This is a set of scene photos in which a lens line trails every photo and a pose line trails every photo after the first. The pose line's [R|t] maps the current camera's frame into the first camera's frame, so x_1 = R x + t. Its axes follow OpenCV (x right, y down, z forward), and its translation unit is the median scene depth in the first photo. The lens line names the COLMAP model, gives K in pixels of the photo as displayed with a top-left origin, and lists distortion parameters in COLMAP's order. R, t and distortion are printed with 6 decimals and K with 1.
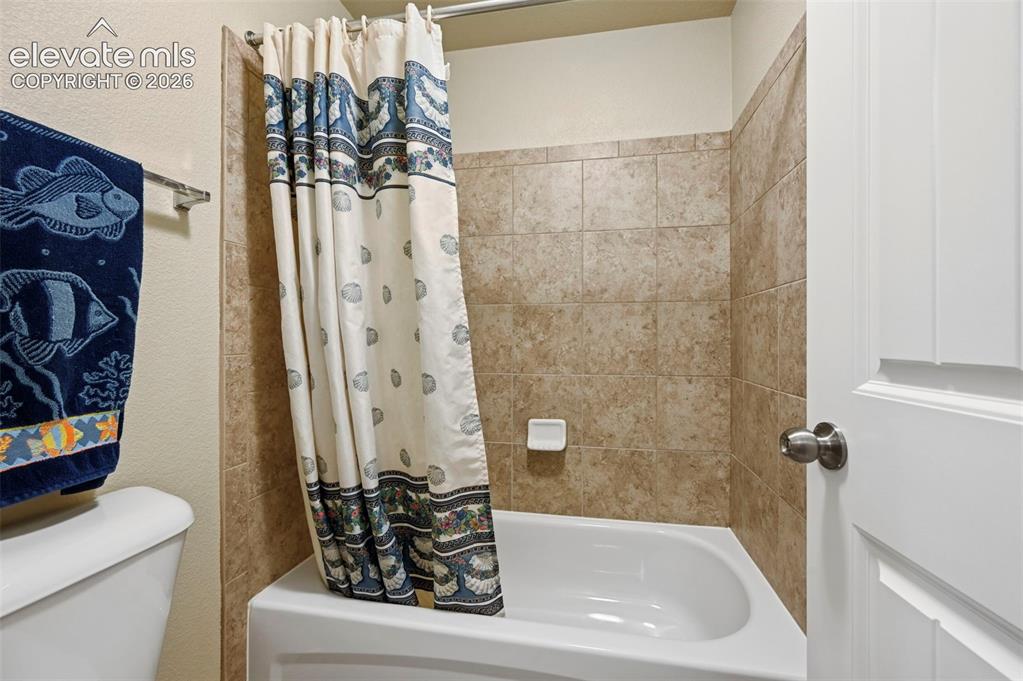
lens RADIAL K [[405.0, 0, 519.7], [0, 405.0, 335.3], [0, 0, 1]] dist [-0.000122, -0.000550]
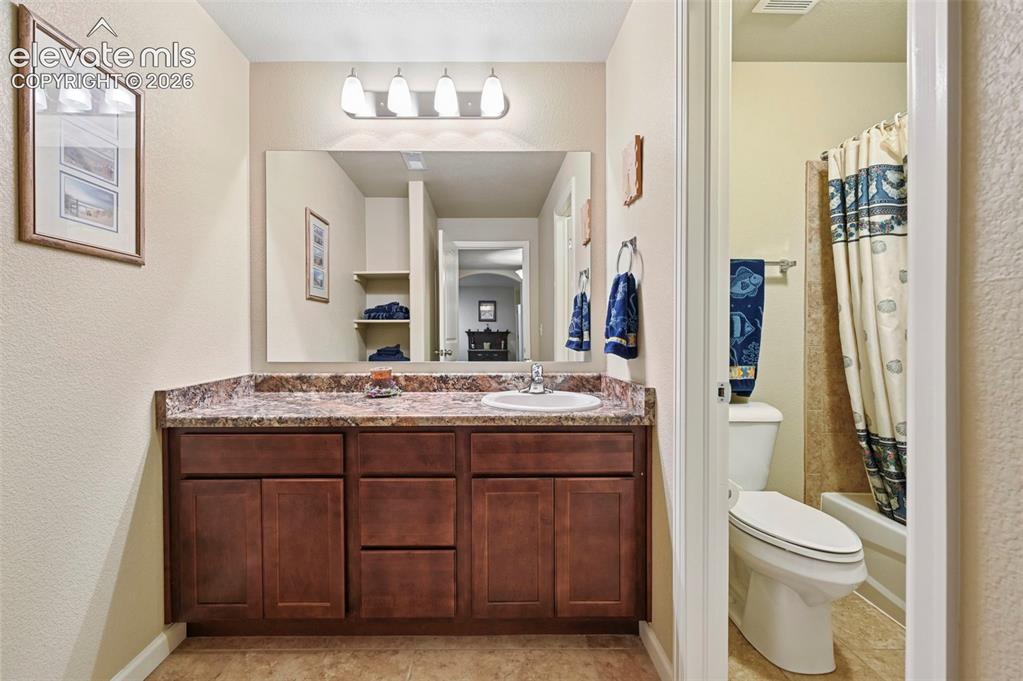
lens RADIAL K [[405.0, 0, 501.9], [0, 405.0, 339.7], [0, 0, 1]] dist [-0.000122, -0.000550]
pose [[0.193074, 0.011919, -0.981112, 0.770129], [0.005638, 0.999896, 0.013257, -0.010058], [0.981168, -0.008091, 0.192986, -0.671058]]
